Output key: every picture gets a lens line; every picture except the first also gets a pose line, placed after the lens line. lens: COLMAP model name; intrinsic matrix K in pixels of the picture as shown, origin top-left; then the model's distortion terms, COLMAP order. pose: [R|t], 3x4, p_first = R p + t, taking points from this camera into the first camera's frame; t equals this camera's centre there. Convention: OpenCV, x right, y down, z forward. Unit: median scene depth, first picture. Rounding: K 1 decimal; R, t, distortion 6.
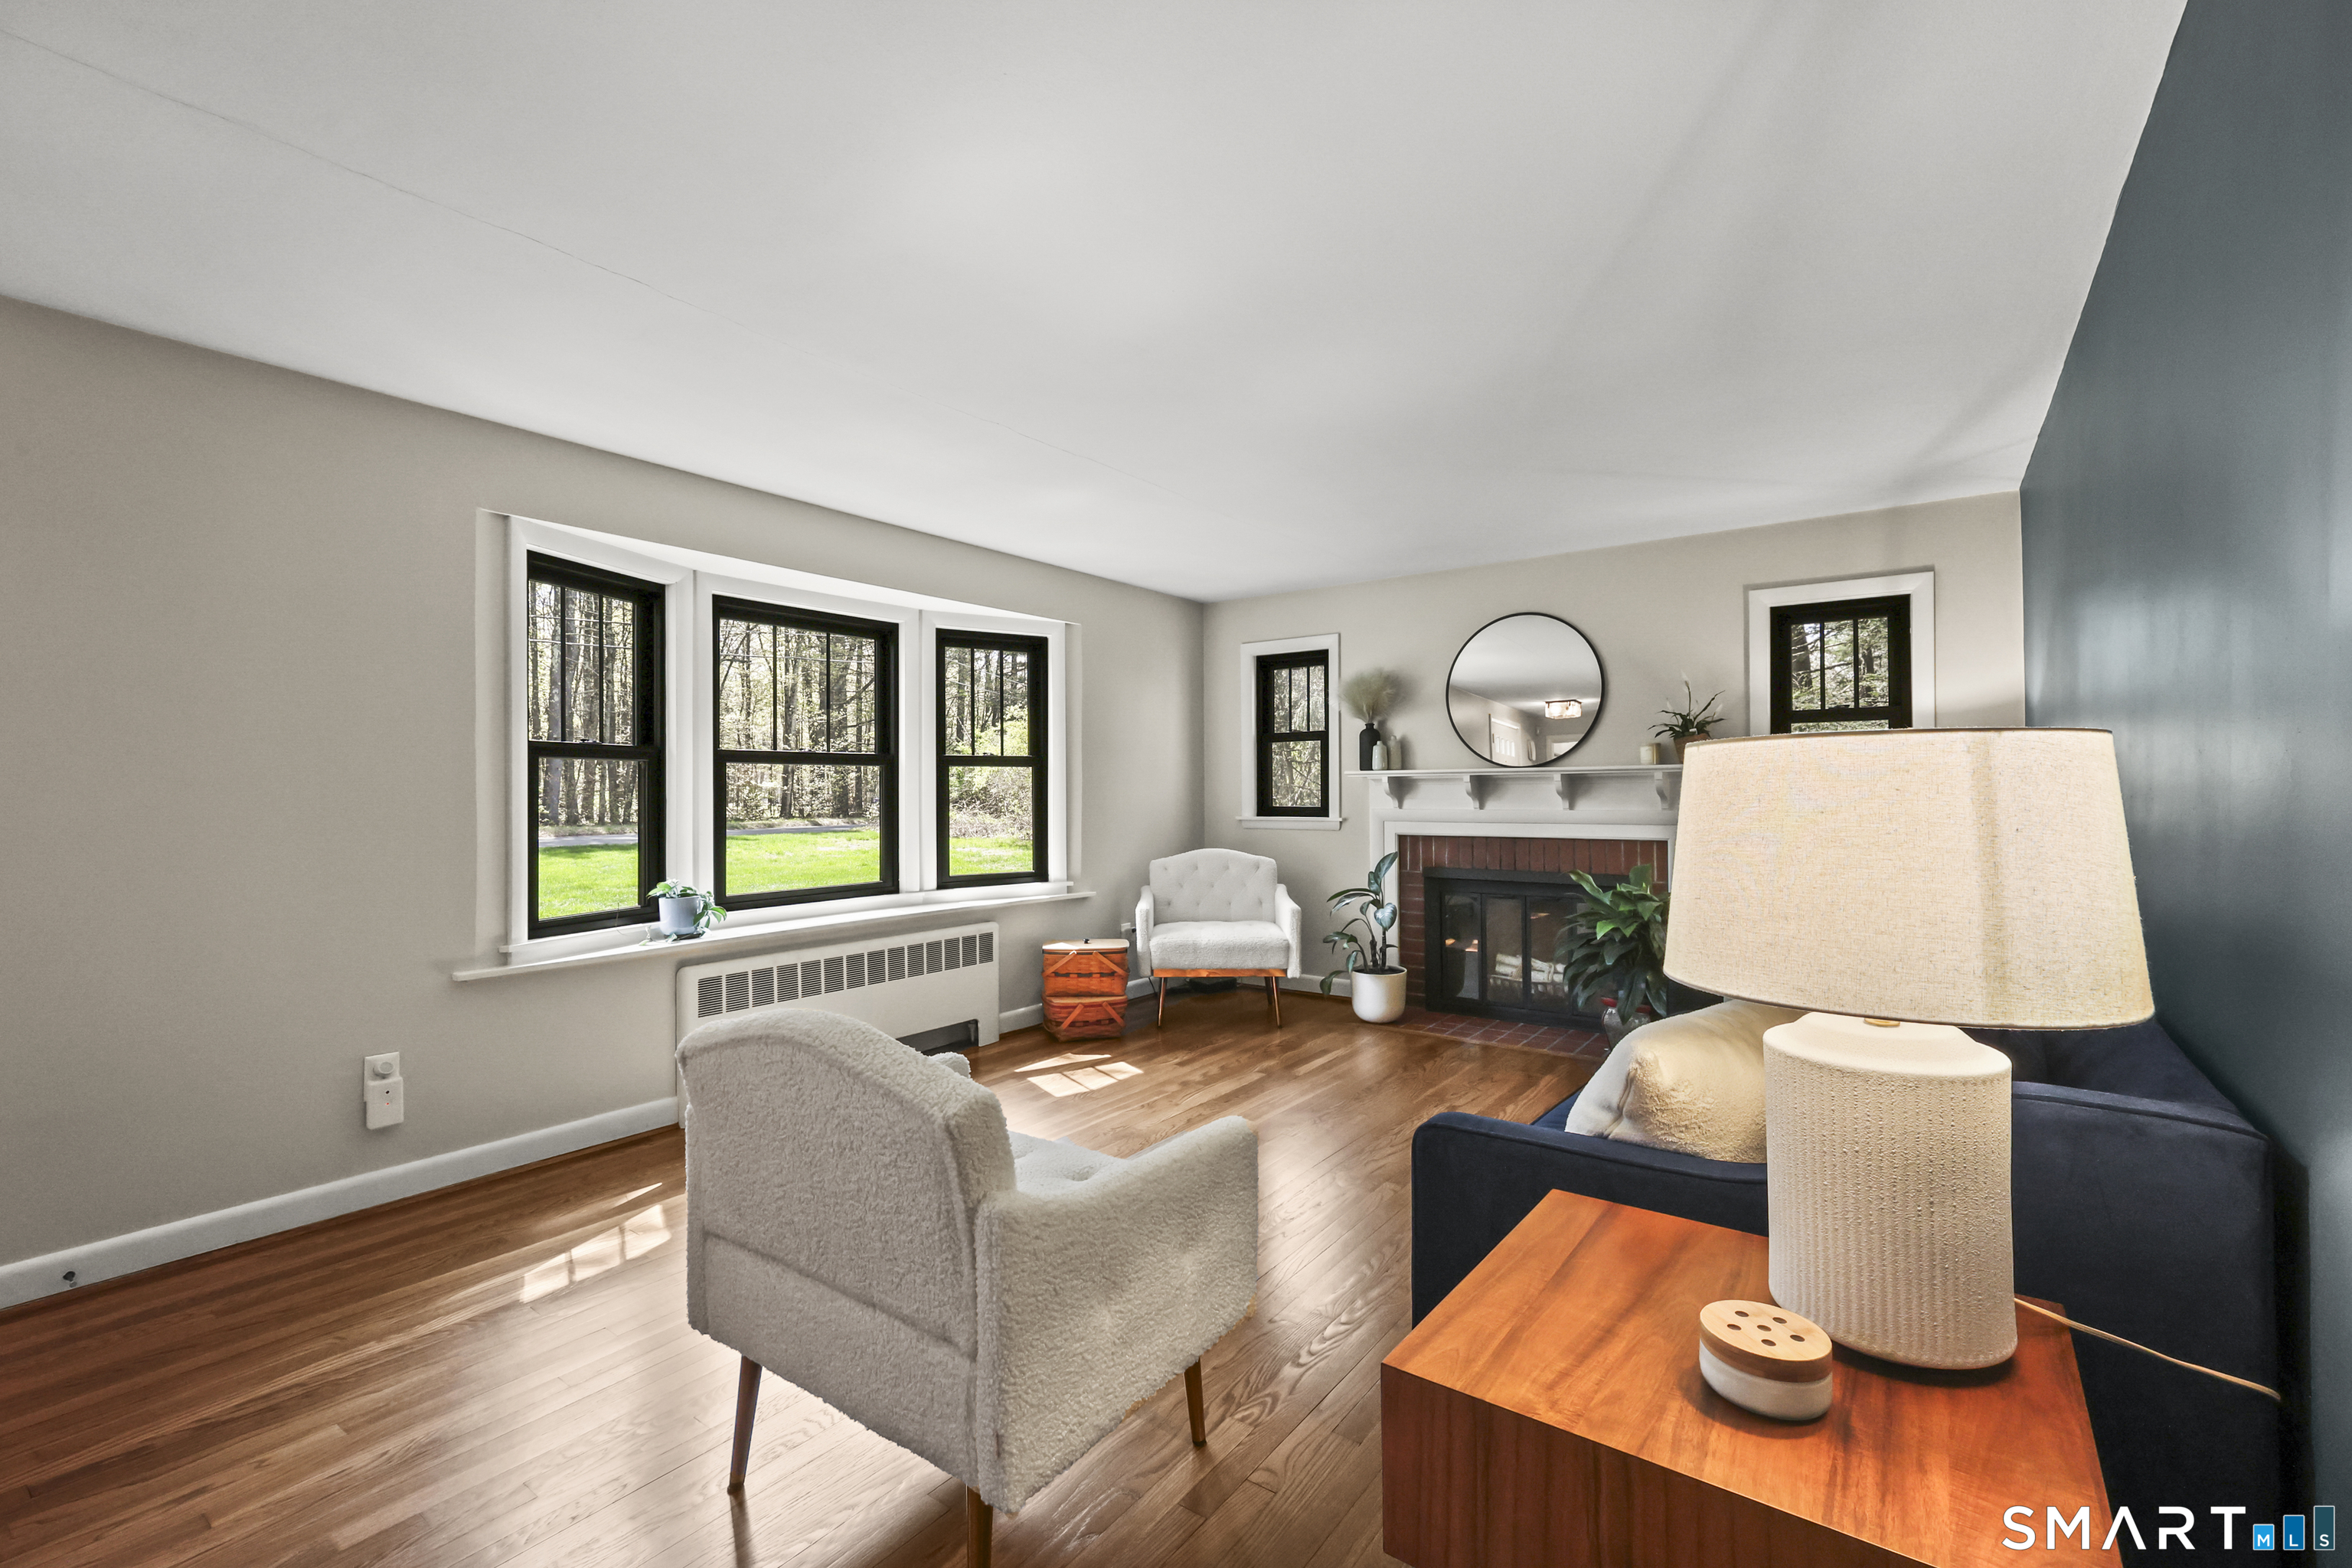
lens RADIAL K [[961.0, 0, 1178.5], [0, 961.0, 780.6], [0, 0, 1]] dist [0.007780, 0.000031]
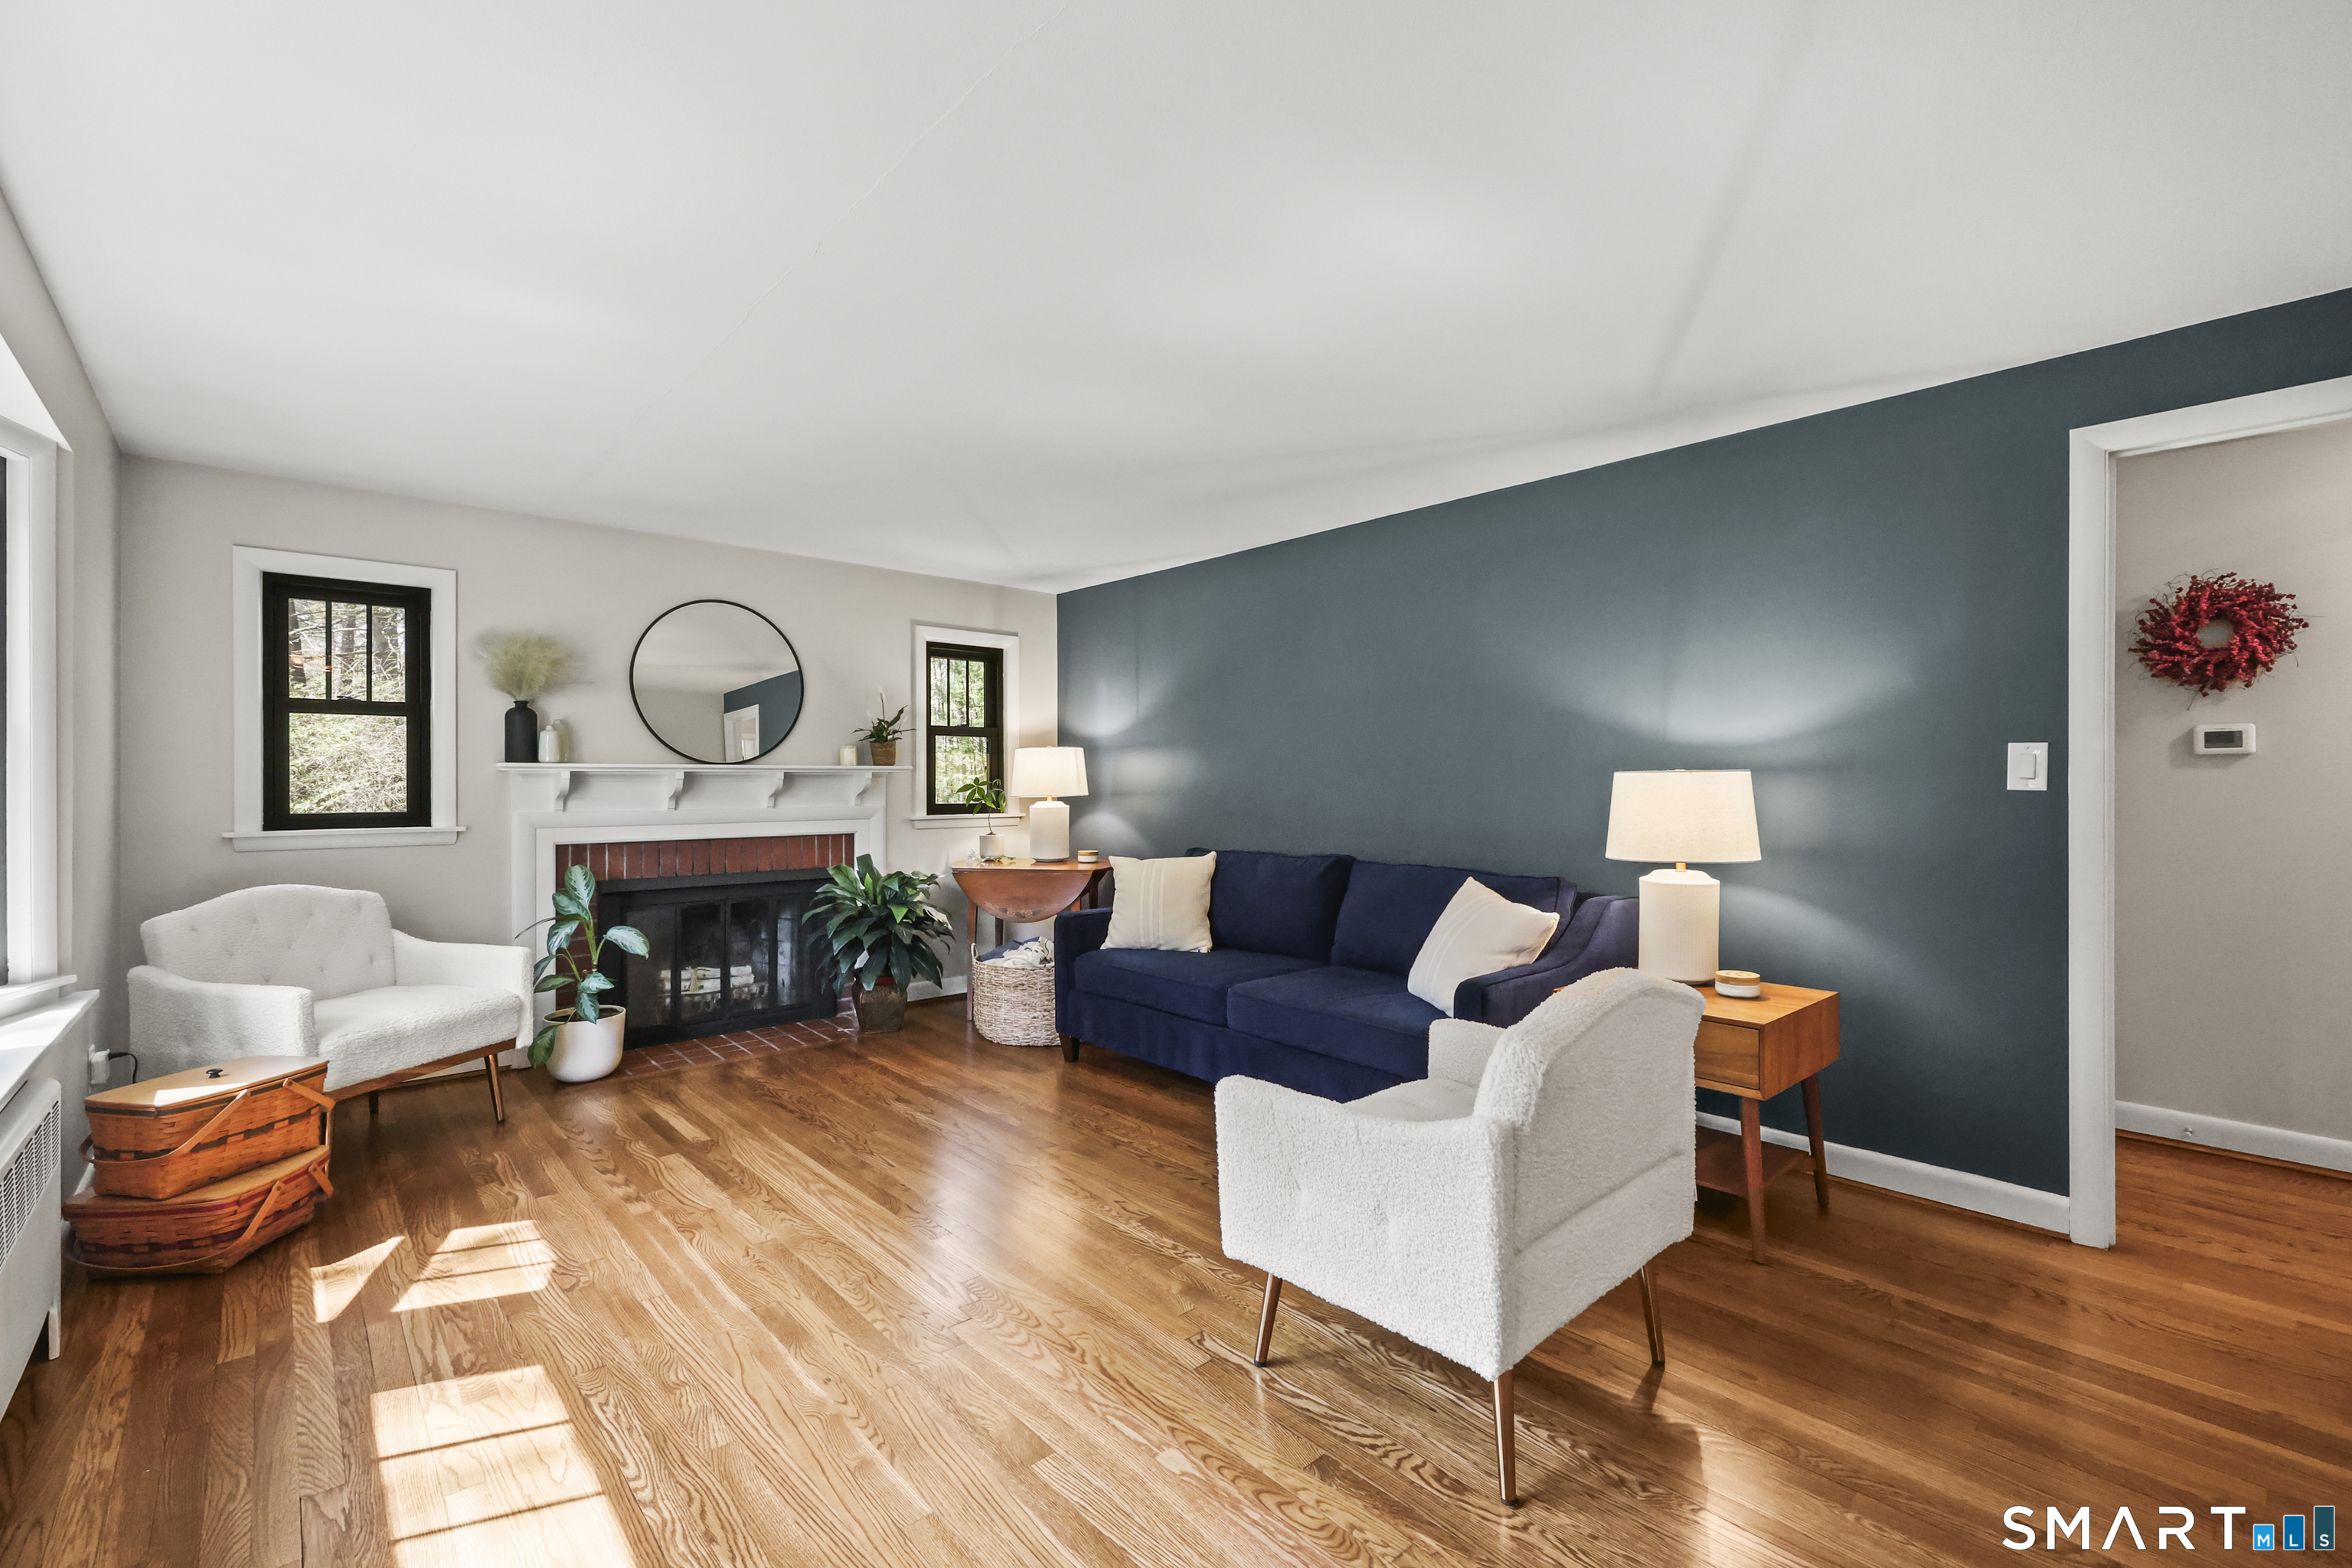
lens RADIAL K [[985.1, 0, 1178.6], [0, 985.1, 782.6], [0, 0, 1]] dist [-0.000154, -0.000202]
pose [[0.234191, 0.004561, 0.972180, -0.516977], [-0.007539, 0.999967, -0.002876, 0.003967], [-0.972161, -0.006656, 0.234217, 0.368098]]
